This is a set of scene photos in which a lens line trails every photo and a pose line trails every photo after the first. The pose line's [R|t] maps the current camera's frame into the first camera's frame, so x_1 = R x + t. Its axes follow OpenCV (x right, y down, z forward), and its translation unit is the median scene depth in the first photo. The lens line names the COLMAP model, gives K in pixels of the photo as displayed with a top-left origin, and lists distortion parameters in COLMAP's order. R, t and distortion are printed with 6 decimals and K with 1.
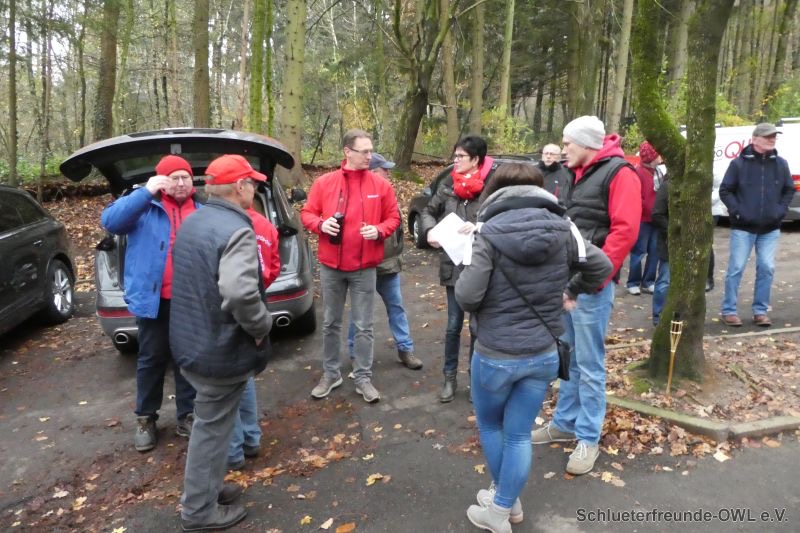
lens RADIAL K [[587.9, 0, 400.0], [0, 587.9, 266.5], [0, 0, 1]] dist [-0.026341, 0.006383]
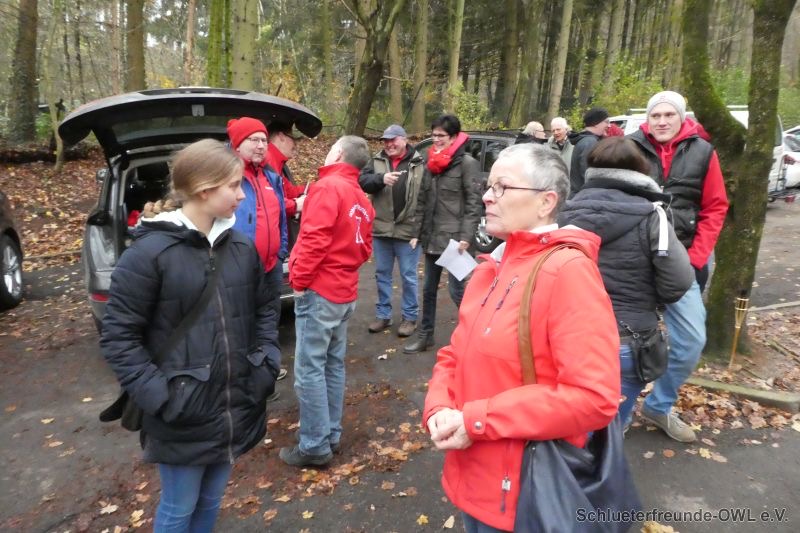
lens RADIAL K [[586.8, 0, 400.0], [0, 586.8, 266.5], [0, 0, 1]] dist [-0.049349, 0.031890]
pose [[0.986538, -0.003863, 0.163485, -0.236783], [-0.002597, 0.999225, 0.039281, -0.000250], [-0.163510, -0.039177, 0.985763, 0.082253]]
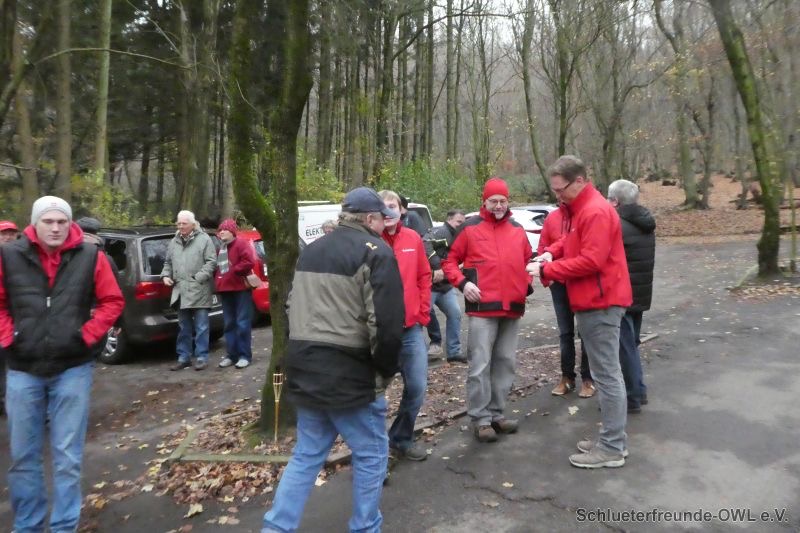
lens RADIAL K [[697.9, 0, 439.7], [0, 697.9, 260.4], [0, 0, 1]] dist [-0.021242, 0.002015]
pose [[0.811383, -0.016715, 0.584275, -0.048192], [0.099801, 0.988875, -0.110303, 0.046606], [-0.575931, 0.147809, 0.804025, -0.248740]]
